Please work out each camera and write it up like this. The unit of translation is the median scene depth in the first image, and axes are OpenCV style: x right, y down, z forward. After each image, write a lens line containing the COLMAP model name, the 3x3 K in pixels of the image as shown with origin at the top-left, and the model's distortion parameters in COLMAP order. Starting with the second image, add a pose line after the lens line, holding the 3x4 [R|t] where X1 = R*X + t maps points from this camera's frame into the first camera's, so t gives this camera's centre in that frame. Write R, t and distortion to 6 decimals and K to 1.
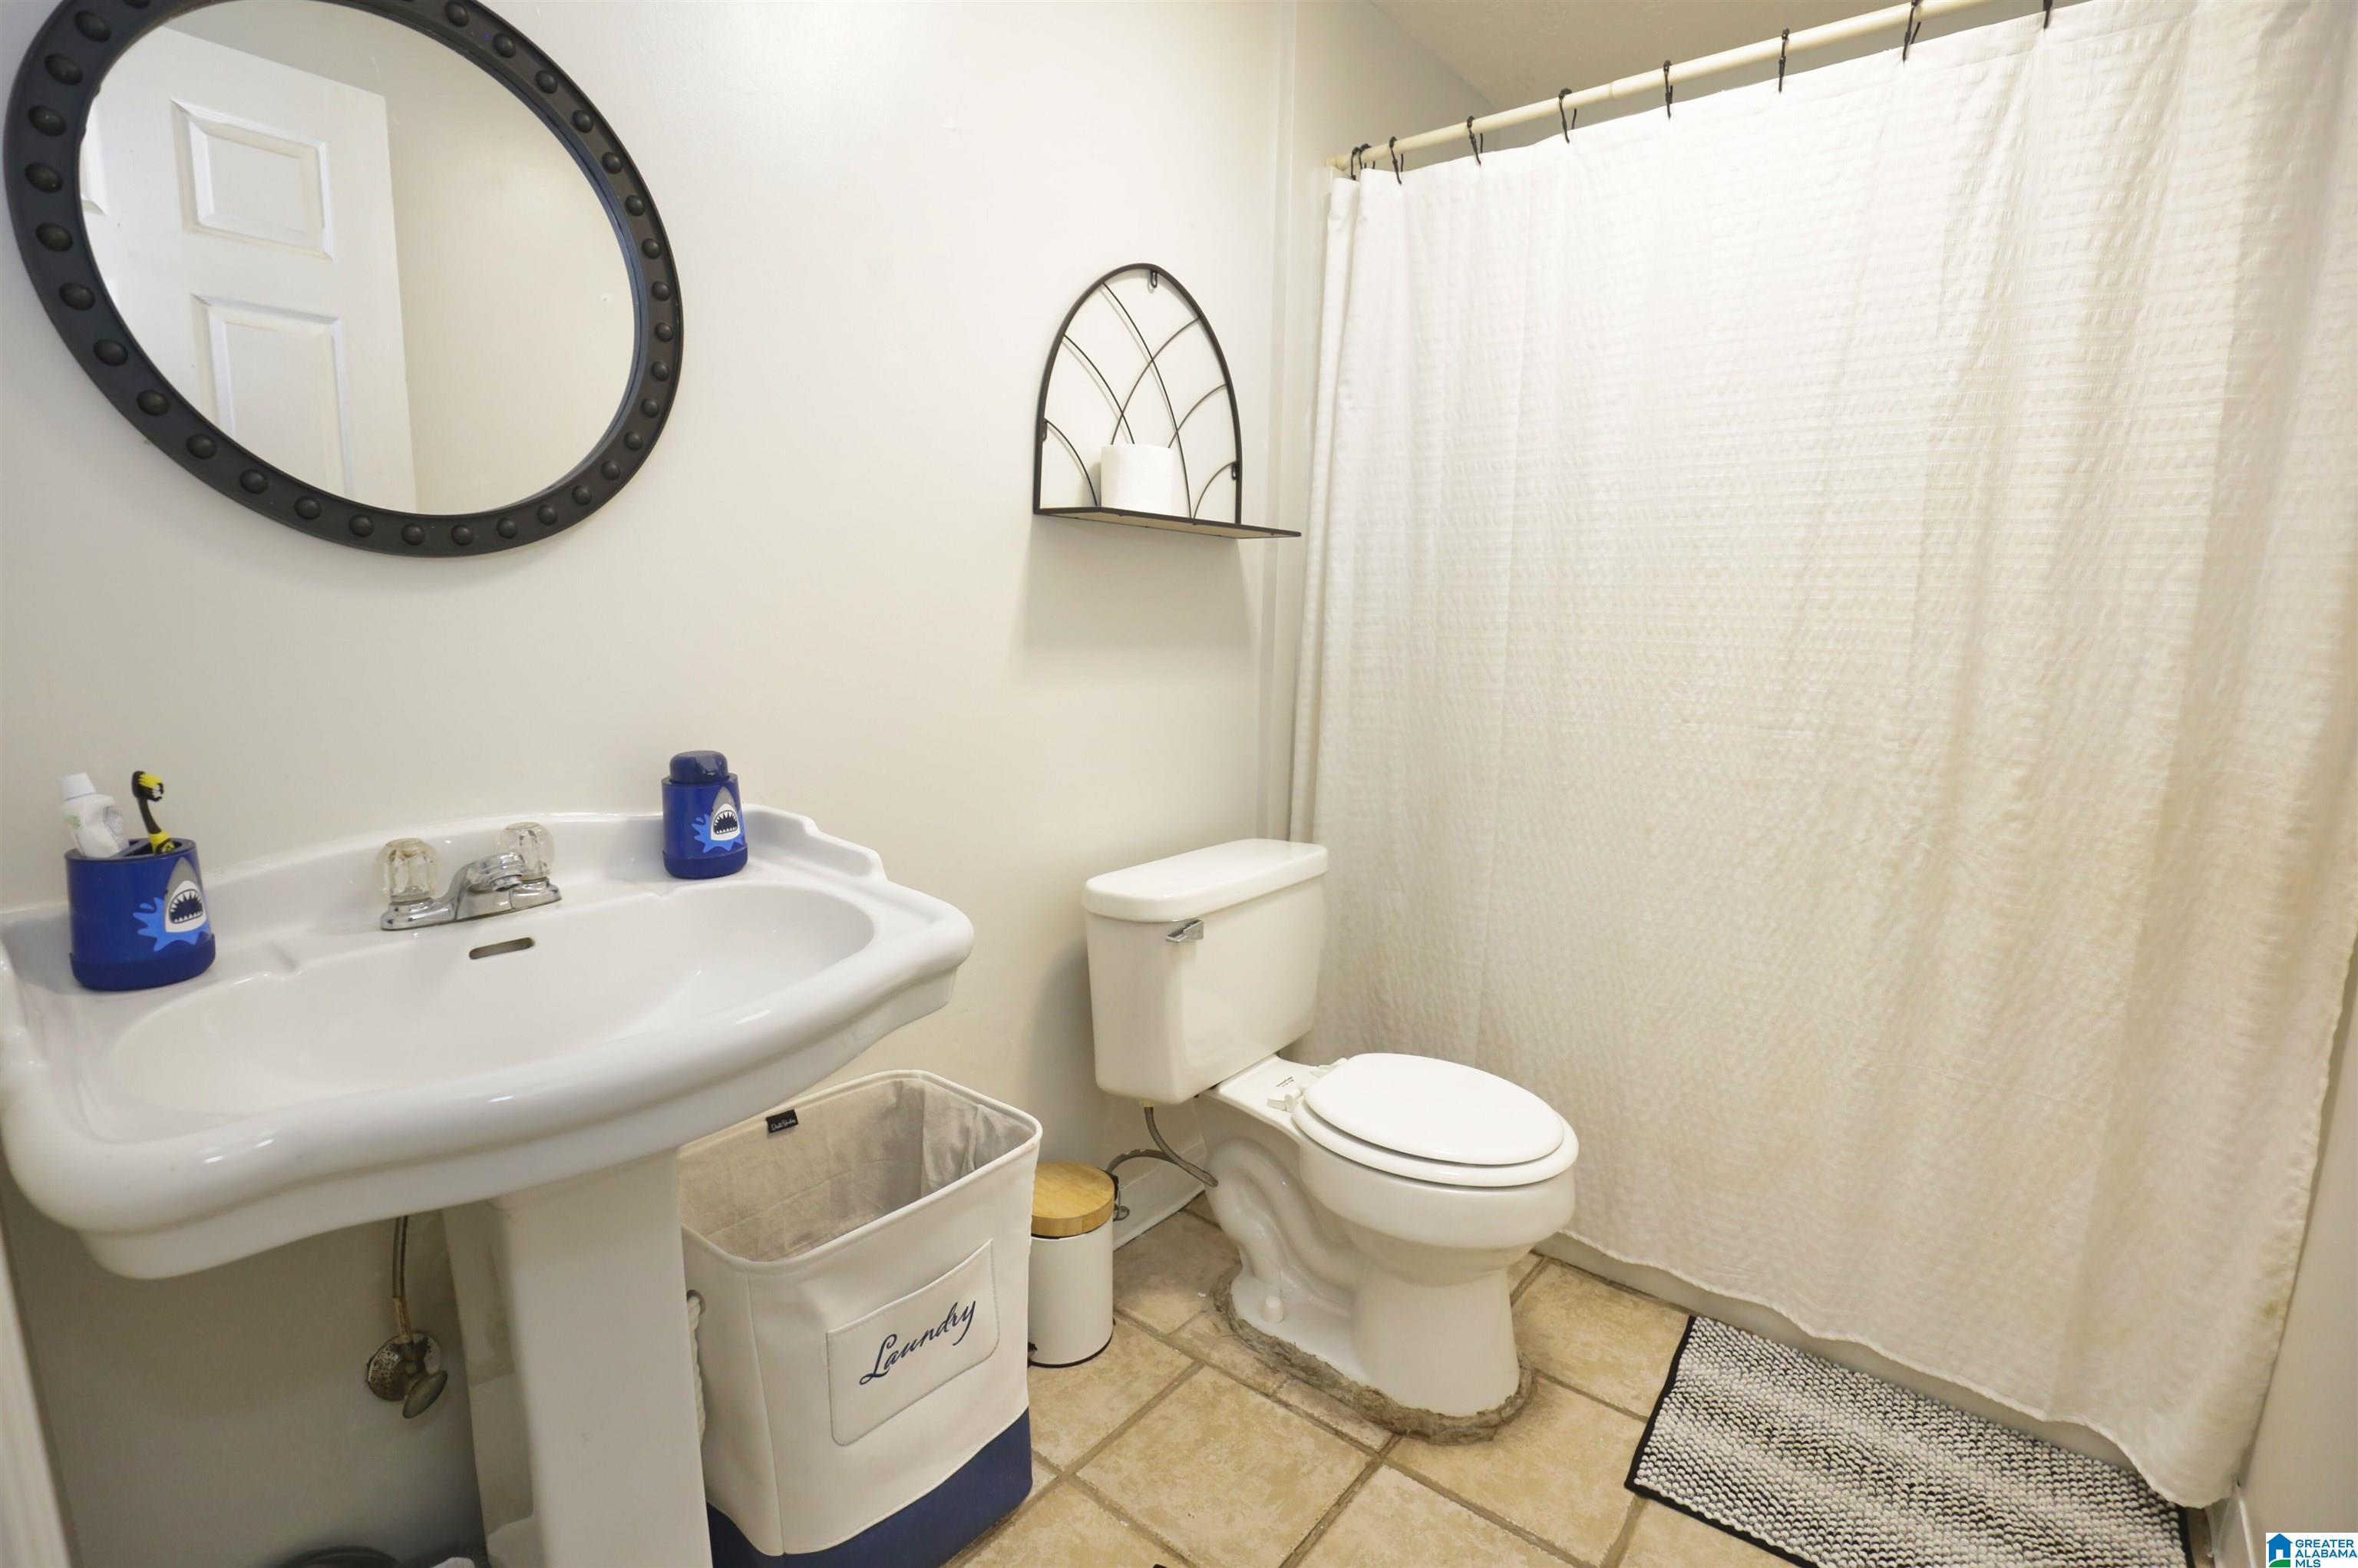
lens RADIAL K [[1086.8, 0, 1177.9], [0, 1086.8, 785.5], [0, 0, 1]] dist [-0.031164, 0.002579]
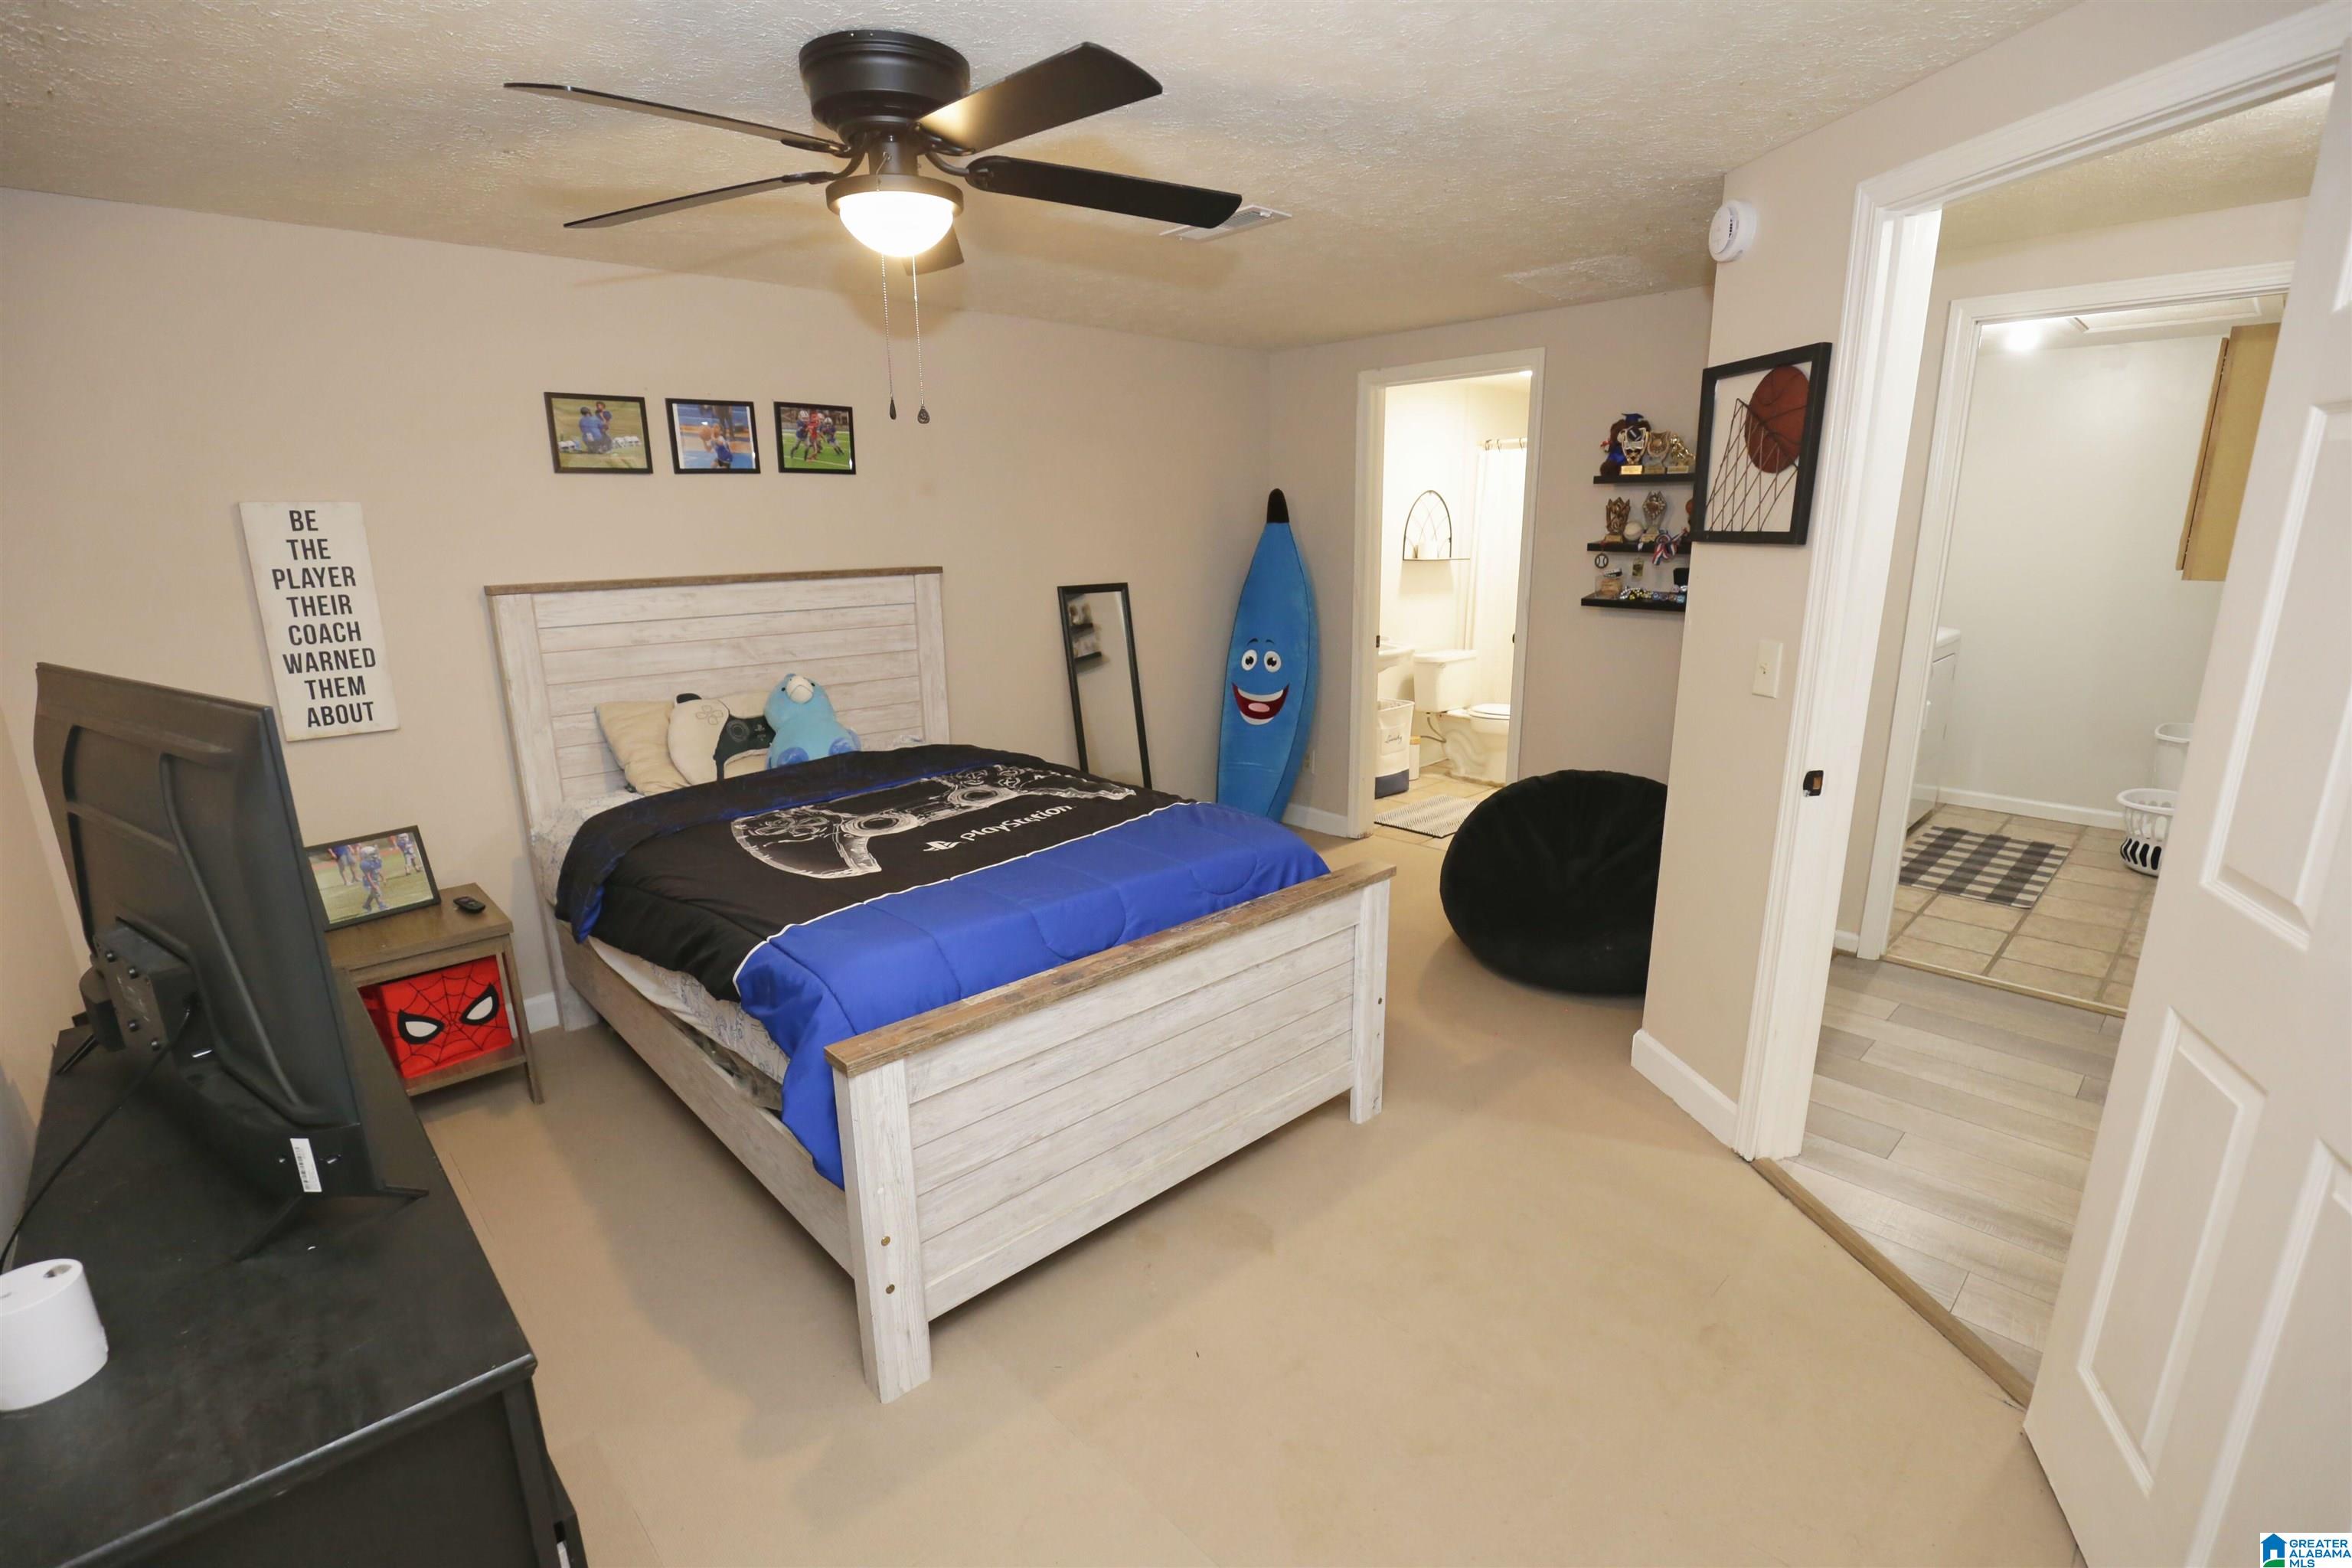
lens RADIAL K [[1084.1, 0, 1173.1], [0, 1084.1, 791.9], [0, 0, 1]] dist [-0.031164, 0.002579]
pose [[0.992493, -0.004680, -0.122213, -0.456946], [0.014914, 0.996441, 0.082960, 0.234875], [0.121389, -0.084160, 0.989031, -2.892853]]
